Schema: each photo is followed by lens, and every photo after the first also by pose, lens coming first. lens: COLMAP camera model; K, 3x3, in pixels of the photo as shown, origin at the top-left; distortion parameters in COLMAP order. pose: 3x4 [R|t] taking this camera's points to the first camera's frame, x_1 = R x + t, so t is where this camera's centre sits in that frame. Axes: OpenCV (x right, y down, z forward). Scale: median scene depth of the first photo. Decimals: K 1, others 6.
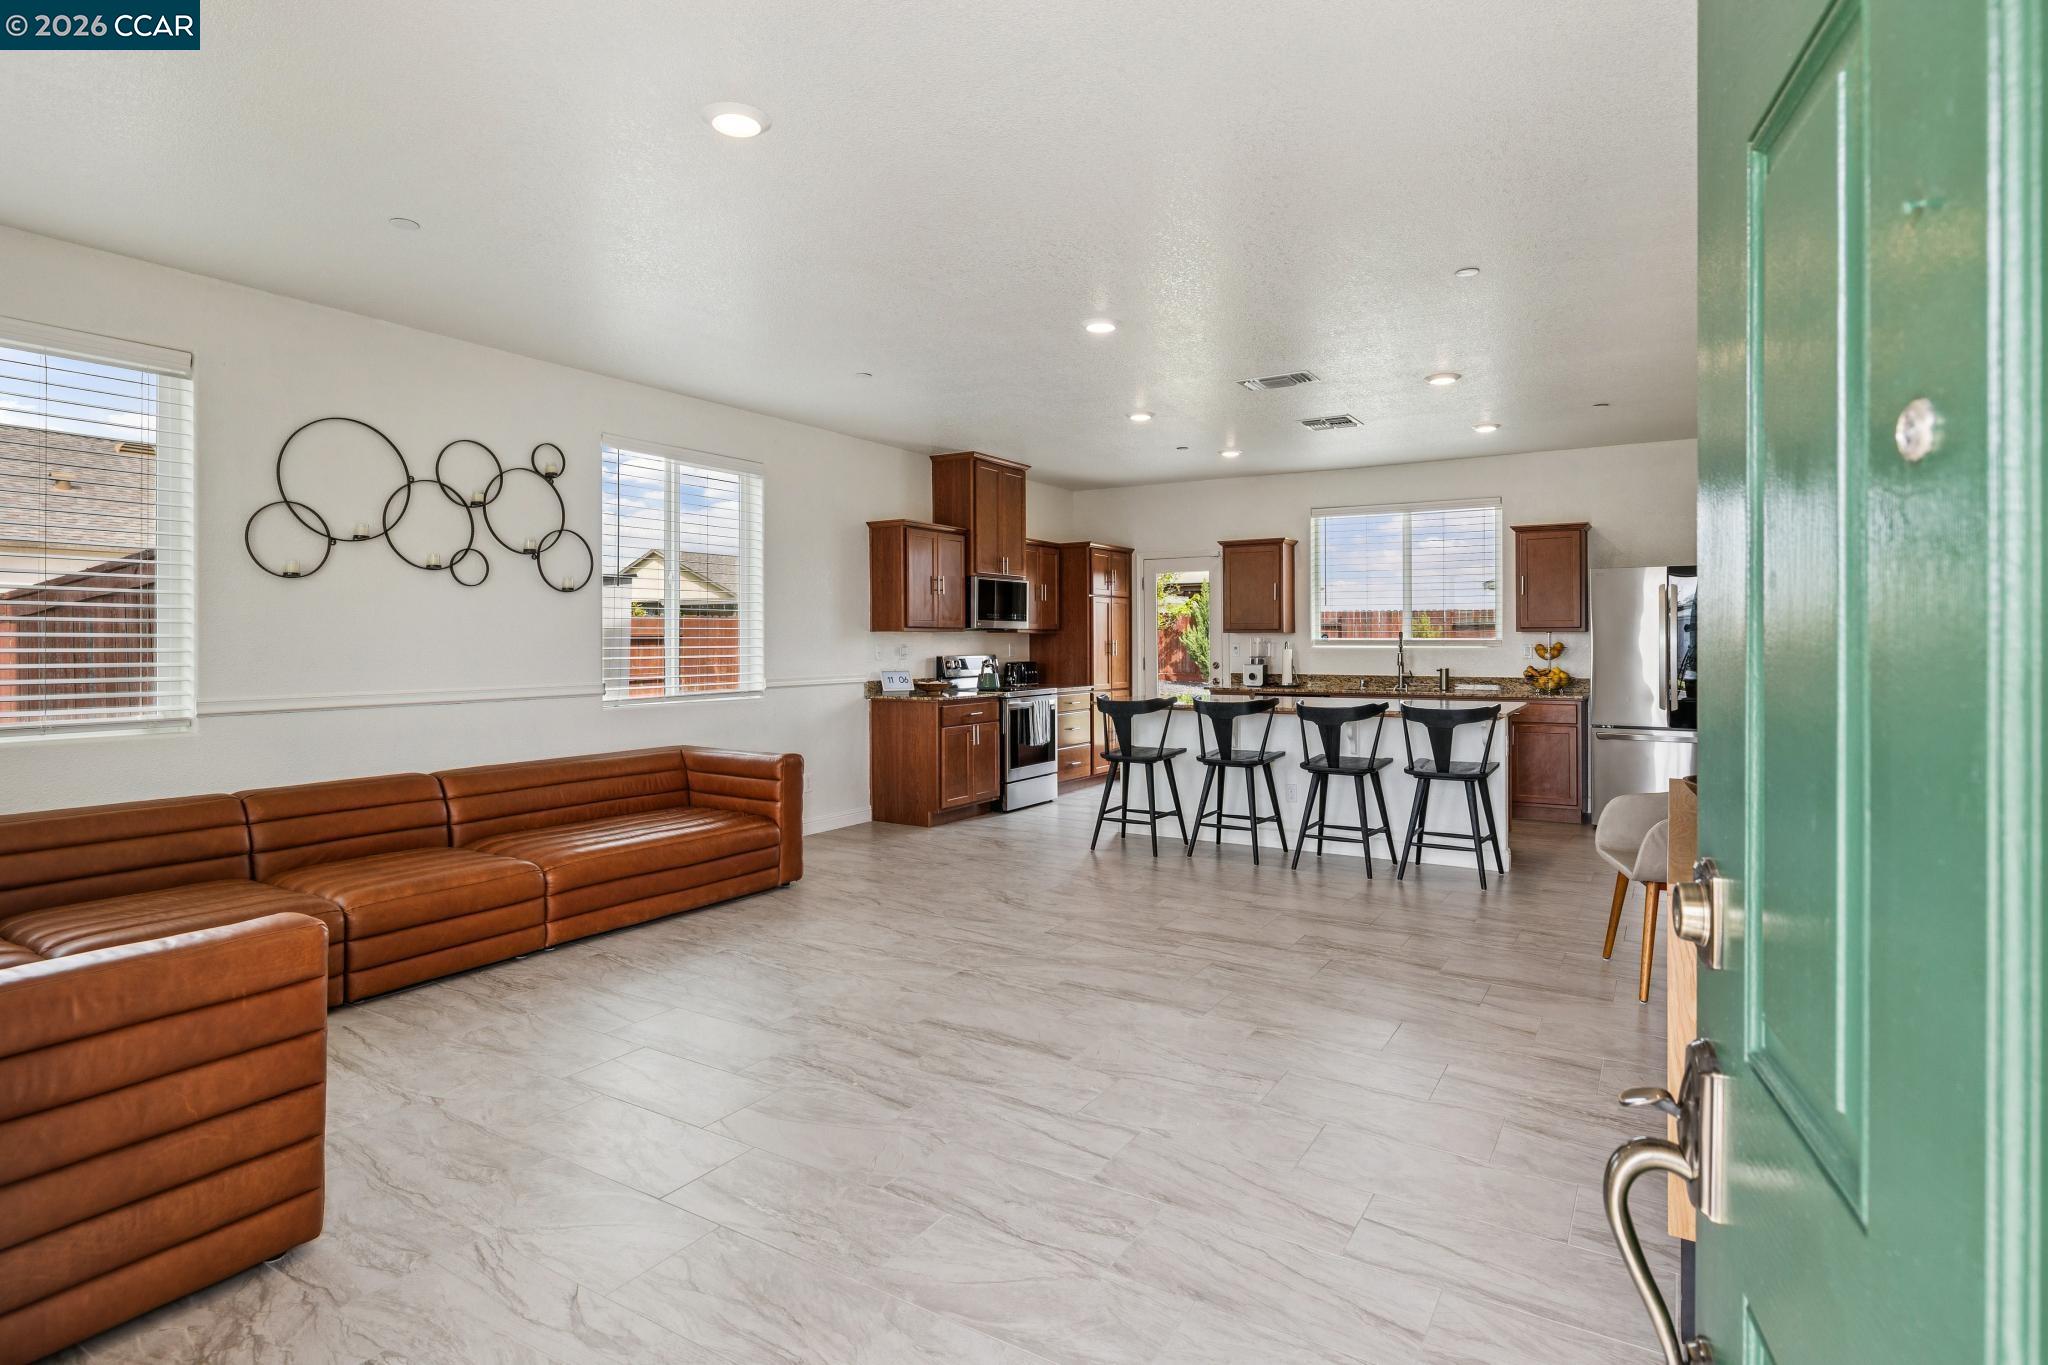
lens RADIAL K [[1070.9, 0, 1025.8], [0, 1070.9, 636.5], [0, 0, 1]] dist [-0.001150, 0.000218]
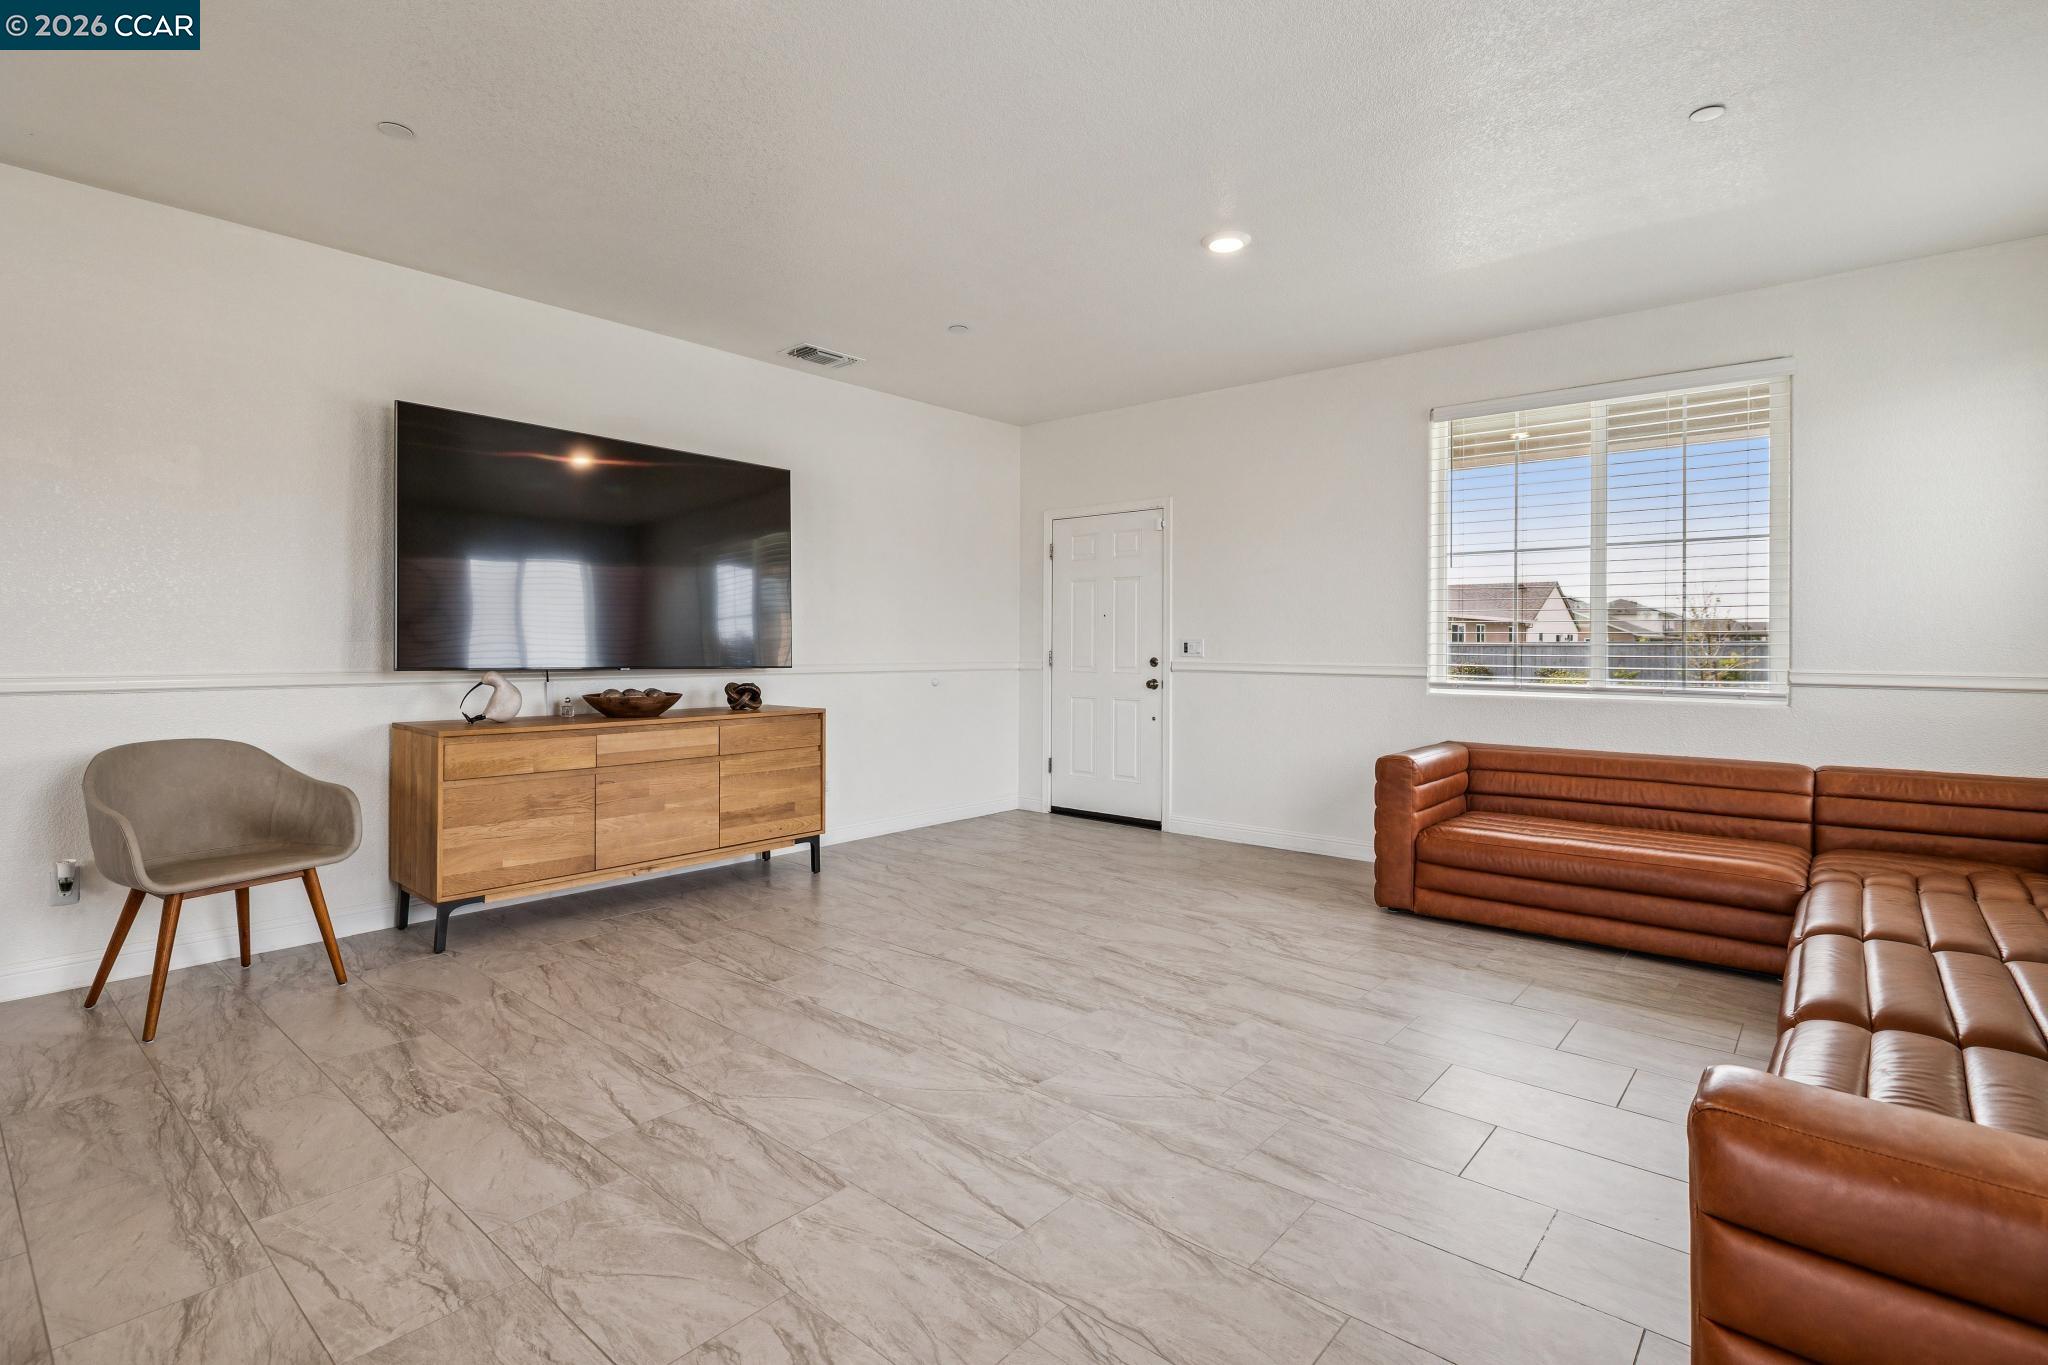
lens RADIAL K [[973.1, 0, 1024.5], [0, 973.1, 651.3], [0, 0, 1]] dist [-0.001620, -0.000155]
pose [[-0.987054, -0.005728, 0.160288, -0.115884], [-0.005693, 0.999984, 0.000678, 0.027245], [-0.160289, -0.000244, -0.987070, 1.236808]]
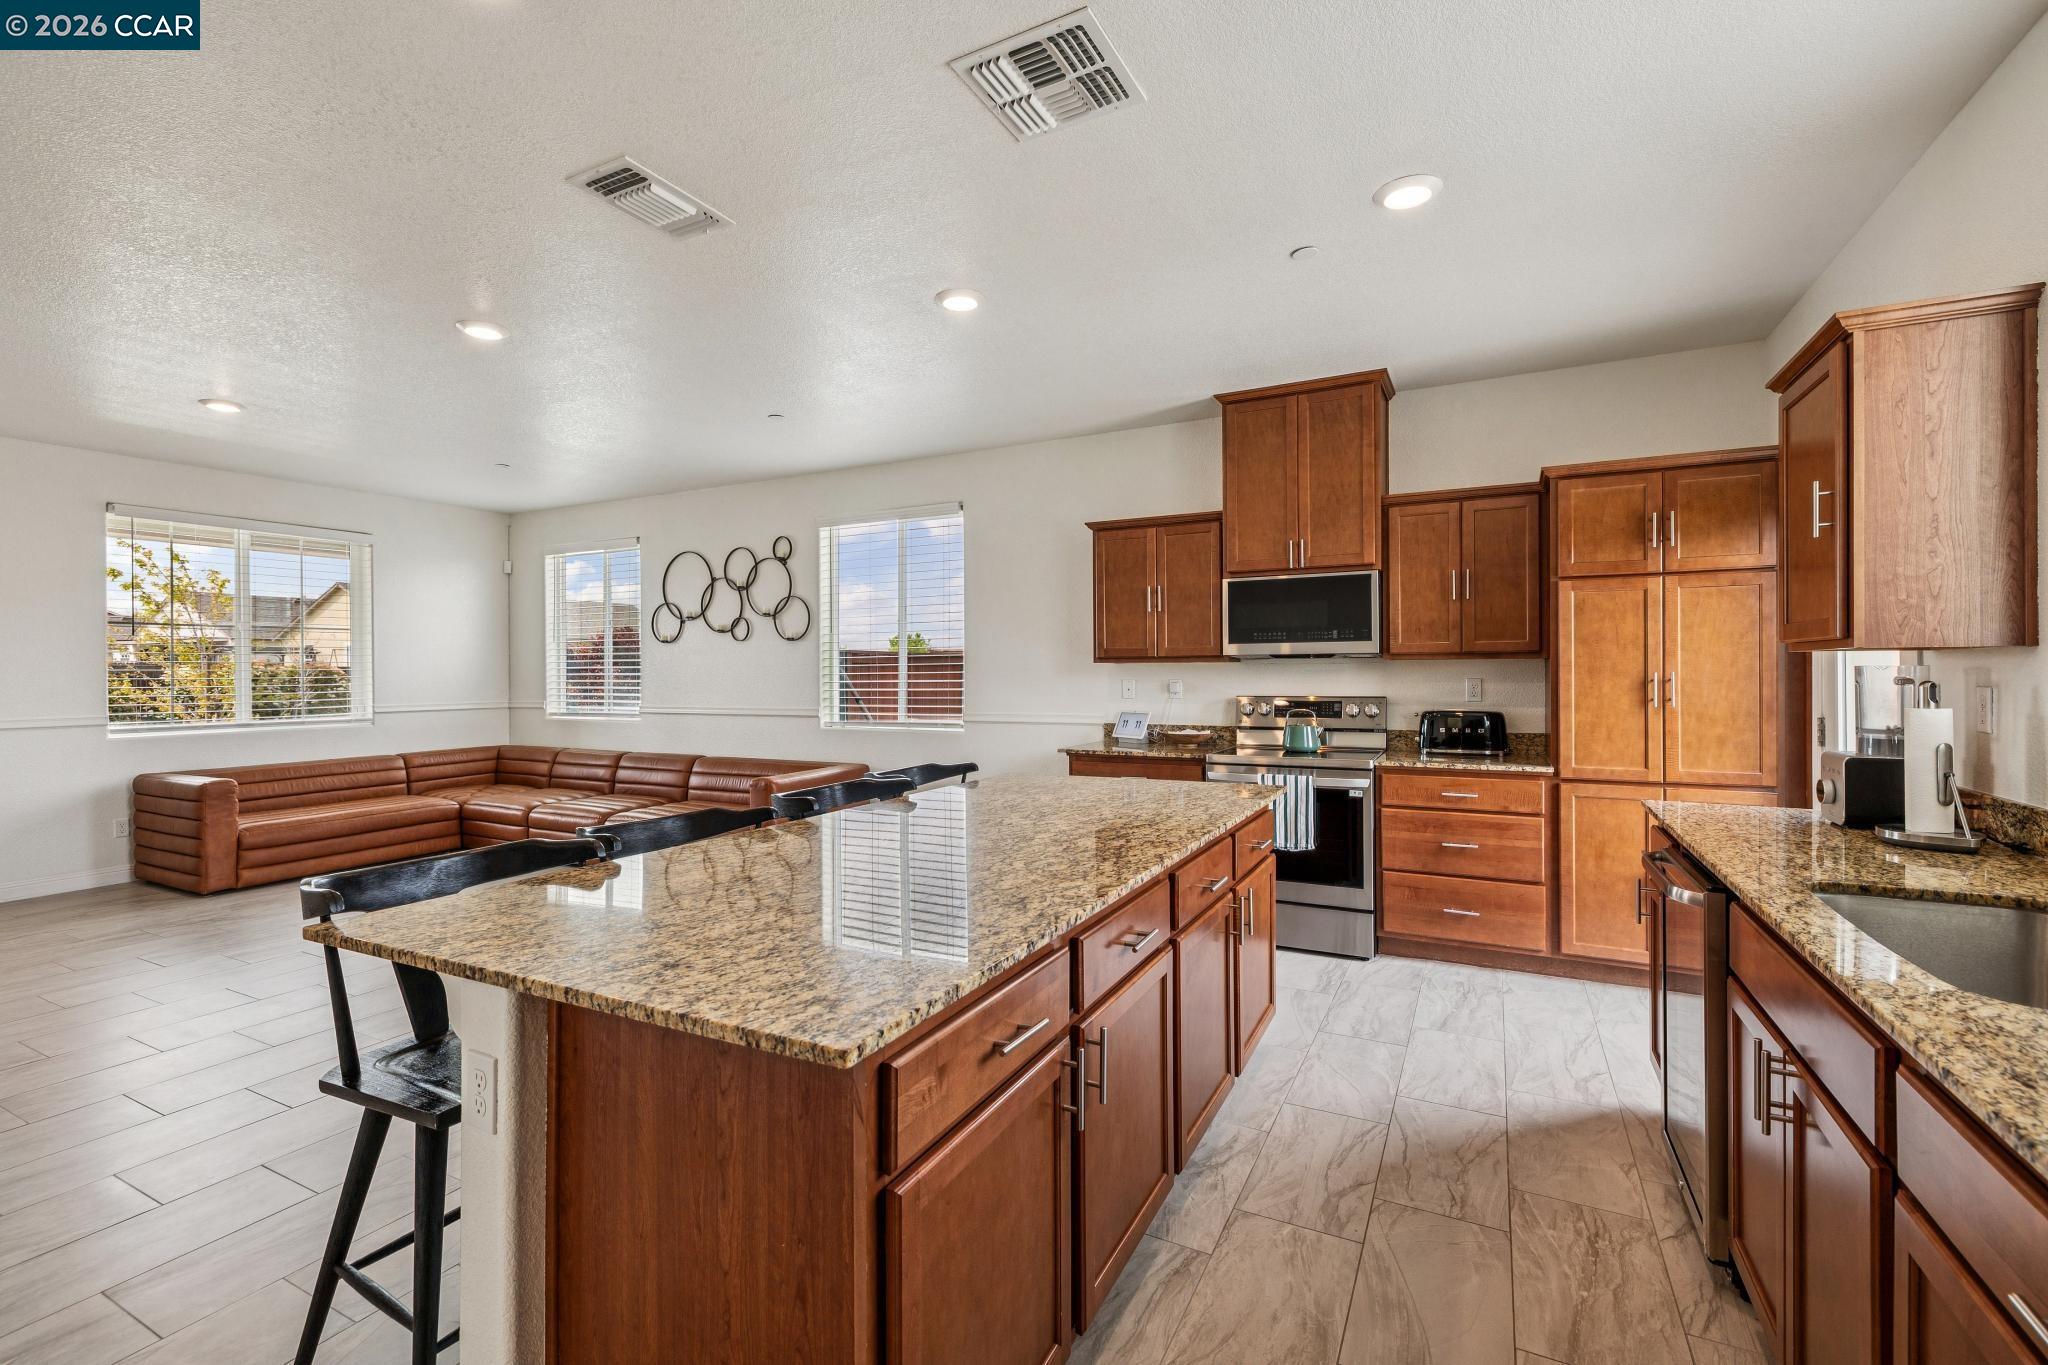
lens RADIAL K [[885.6, 0, 1018.5], [0, 885.6, 672.4], [0, 0, 1]] dist [0.003620, 0.000177]
pose [[0.064486, 0.002462, -0.997916, 0.742051], [0.011623, 0.999927, 0.003218, -0.000813], [0.997851, -0.011806, 0.064453, 1.234310]]
